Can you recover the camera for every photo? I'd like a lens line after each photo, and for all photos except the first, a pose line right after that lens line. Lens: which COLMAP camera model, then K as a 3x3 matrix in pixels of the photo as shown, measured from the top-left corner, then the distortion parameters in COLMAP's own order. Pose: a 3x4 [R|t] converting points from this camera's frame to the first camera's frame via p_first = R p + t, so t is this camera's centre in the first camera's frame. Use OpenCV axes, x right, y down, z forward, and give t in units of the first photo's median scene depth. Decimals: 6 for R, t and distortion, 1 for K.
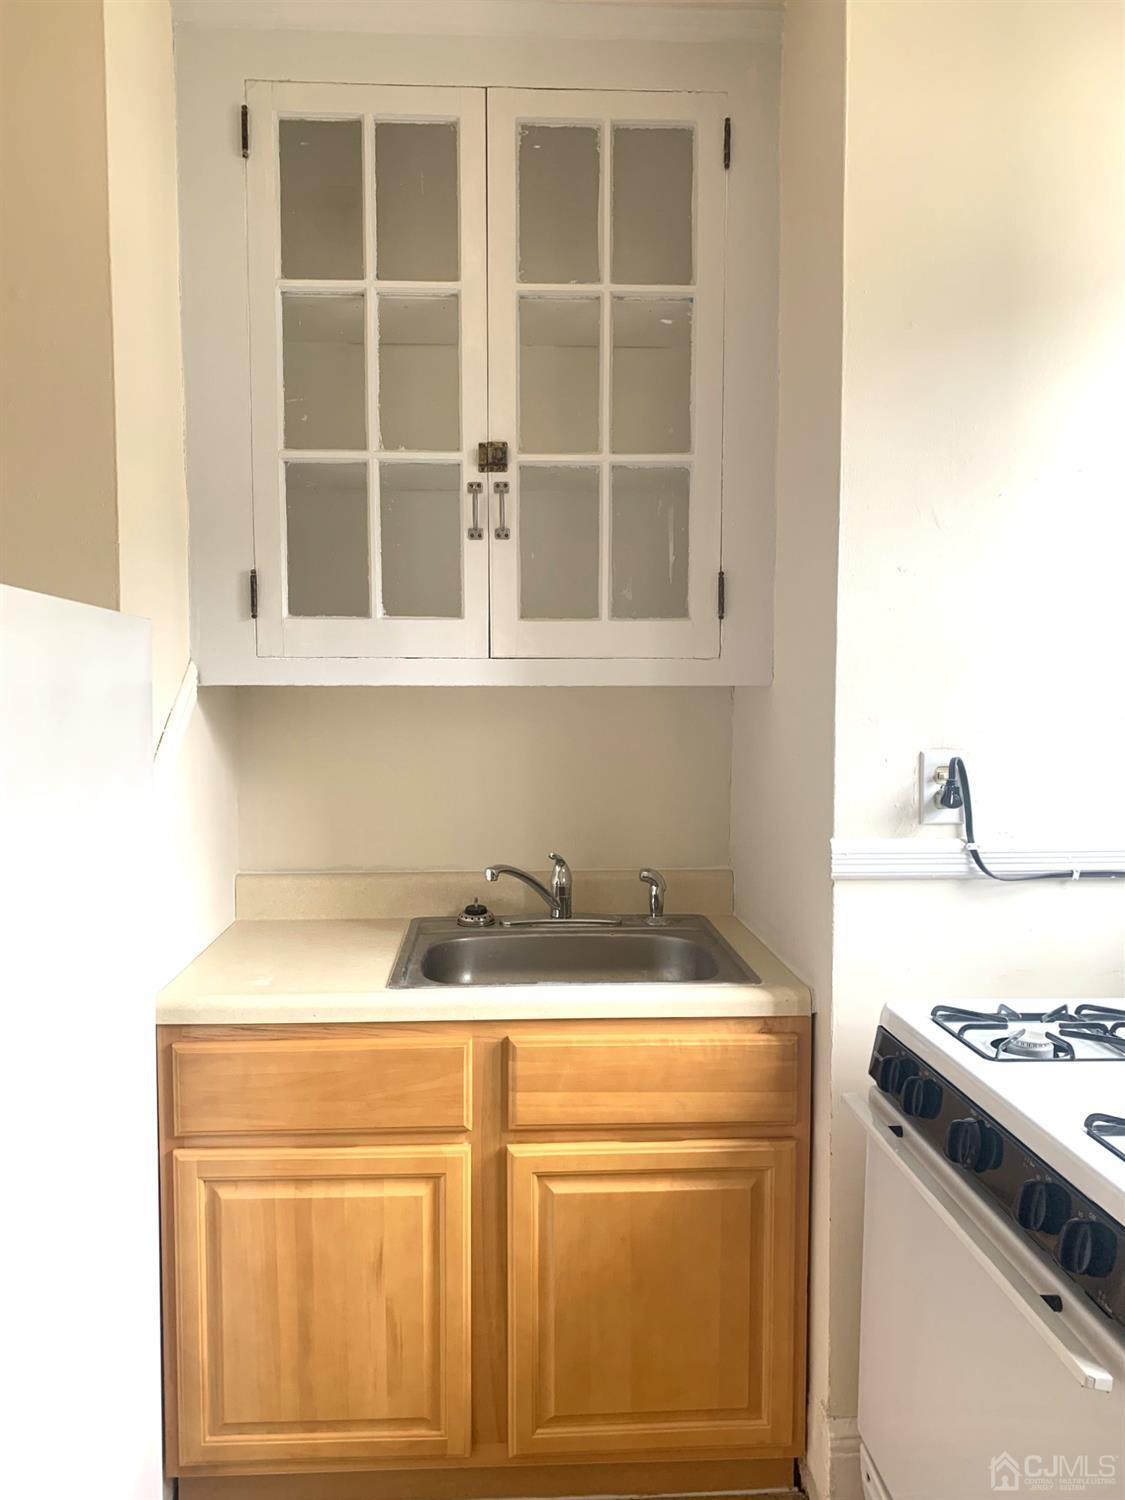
lens RADIAL K [[1158.1, 0, 565.5], [0, 1158.1, 775.2], [0, 0, 1]] dist [0.014097, -0.016633]
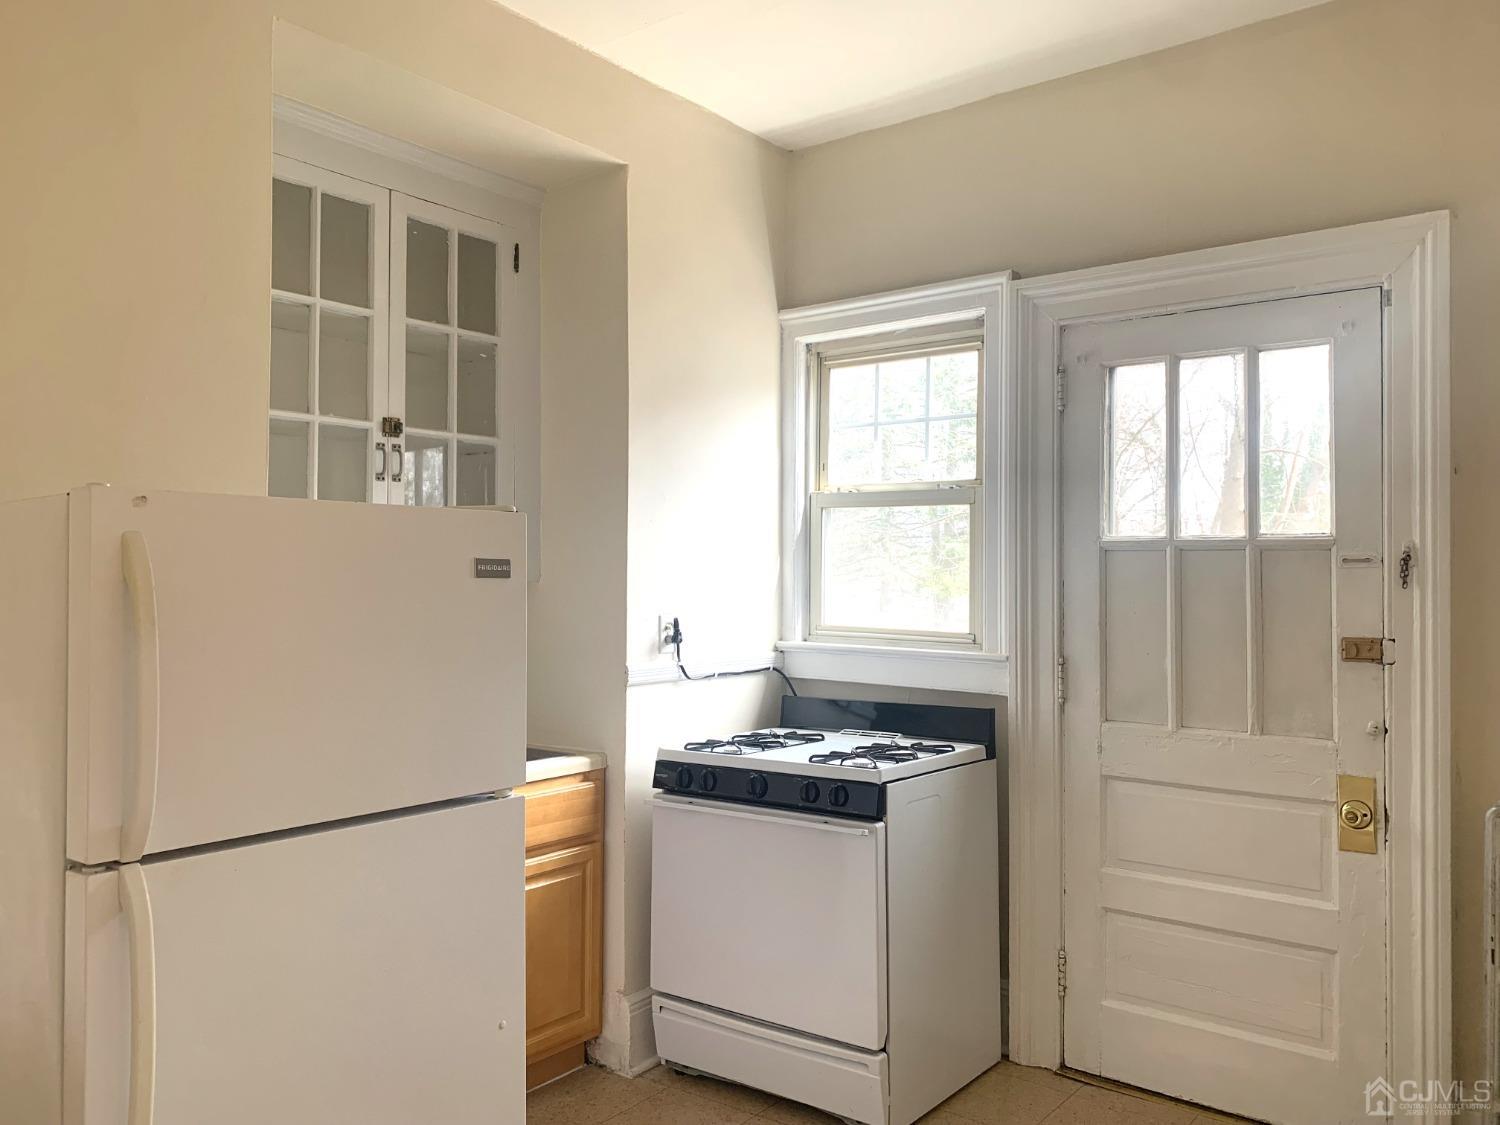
lens RADIAL K [[1158.1, 0, 746.9], [0, 1158.1, 562.2], [0, 0, 1]] dist [0.014097, -0.016633]
pose [[0.648638, 0.009664, 0.761036, -0.910320], [0.054804, 0.996731, -0.059367, 0.011775], [-0.759122, 0.080216, 0.645987, -0.298675]]
